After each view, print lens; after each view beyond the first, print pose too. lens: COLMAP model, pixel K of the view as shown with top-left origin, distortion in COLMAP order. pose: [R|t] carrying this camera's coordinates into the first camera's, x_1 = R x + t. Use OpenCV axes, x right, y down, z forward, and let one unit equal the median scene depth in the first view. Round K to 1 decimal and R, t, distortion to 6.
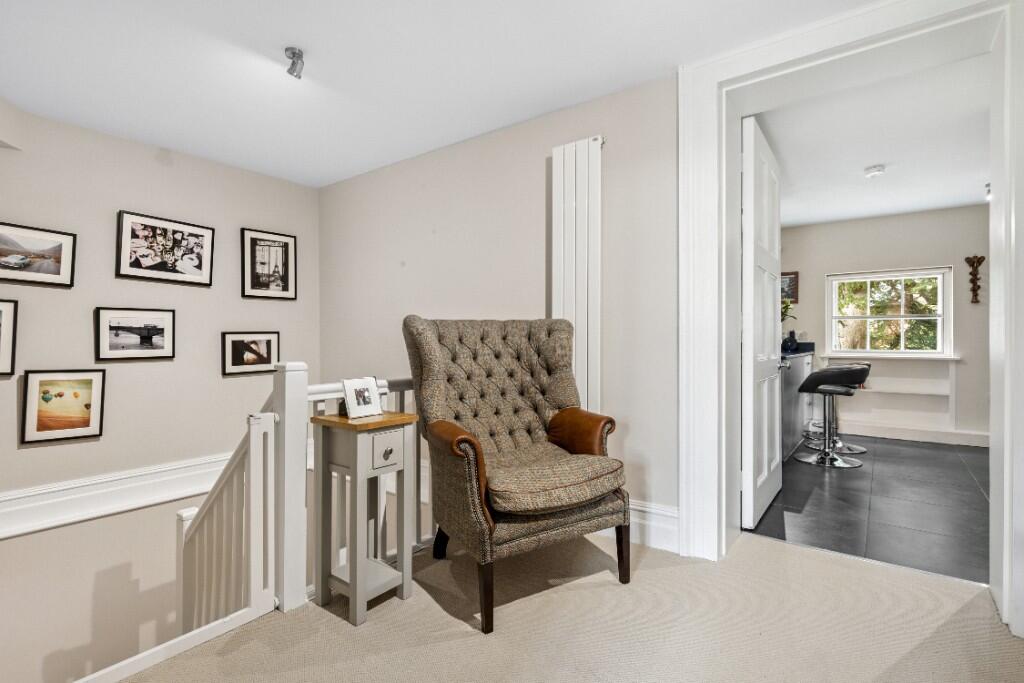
lens RADIAL K [[484.1, 0, 520.6], [0, 484.1, 341.5], [0, 0, 1]] dist [-0.000649, 0.000786]
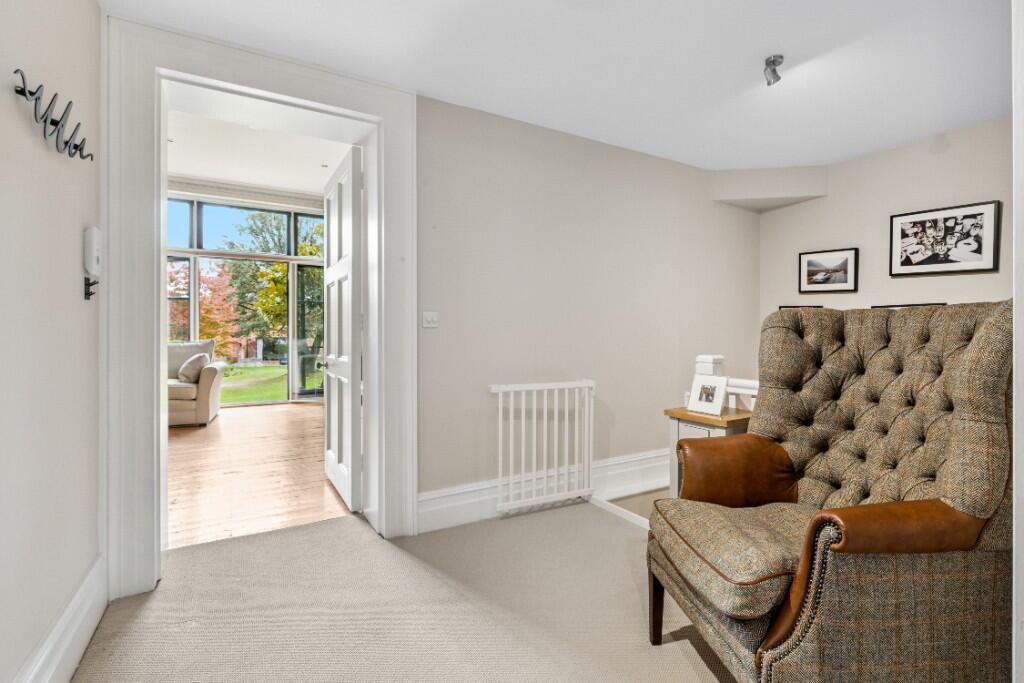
lens RADIAL K [[484.1, 0, 521.0], [0, 484.1, 333.0], [0, 0, 1]] dist [-0.000649, 0.000786]
pose [[-0.400895, 0.009432, -0.916075, 0.482879], [-0.002782, 0.999930, 0.011512, -0.016718], [0.916120, 0.007163, -0.400841, 0.641390]]
